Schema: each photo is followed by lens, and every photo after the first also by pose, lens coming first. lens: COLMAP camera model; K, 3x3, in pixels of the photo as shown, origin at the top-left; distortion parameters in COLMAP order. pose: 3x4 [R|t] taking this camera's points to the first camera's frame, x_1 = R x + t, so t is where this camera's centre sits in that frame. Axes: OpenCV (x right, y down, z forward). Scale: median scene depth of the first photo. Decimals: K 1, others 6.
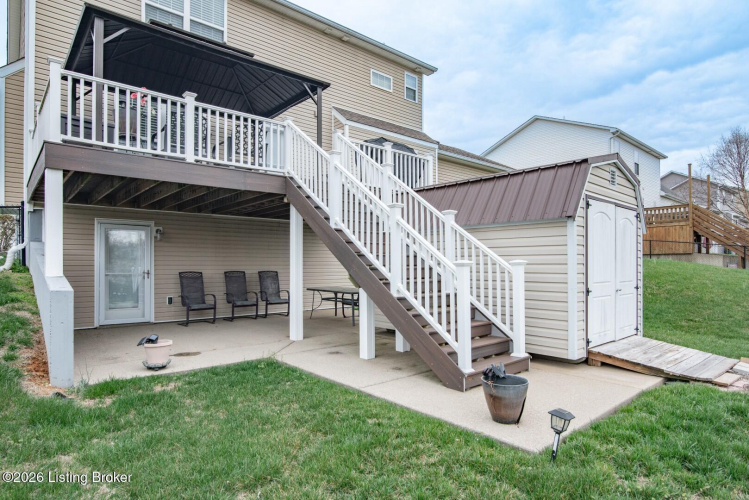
lens RADIAL K [[421.1, 0, 374.5], [0, 421.1, 250.0], [0, 0, 1]] dist [0.000693, 0.002439]
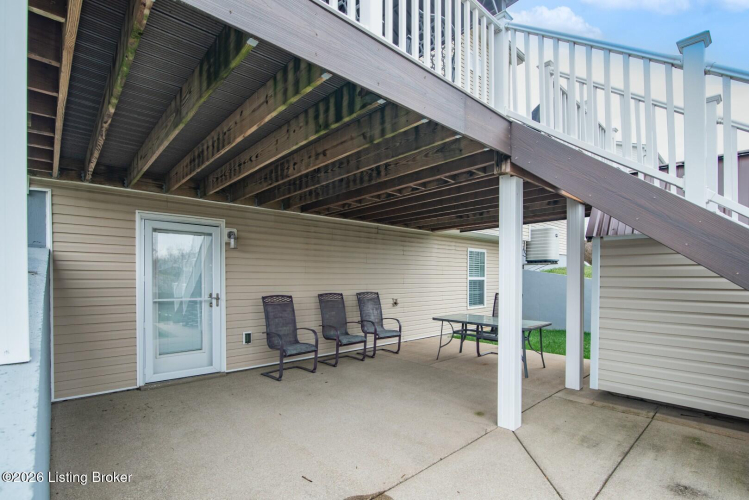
lens RADIAL K [[349.0, 0, 374.0], [0, 349.0, 272.7], [0, 0, 1]] dist [-0.011875, 0.000331]
pose [[0.999463, 0.006207, 0.032171, -0.280348], [-0.007057, 0.999627, 0.026389, -0.000941], [-0.031996, -0.026602, 0.999134, 0.406649]]
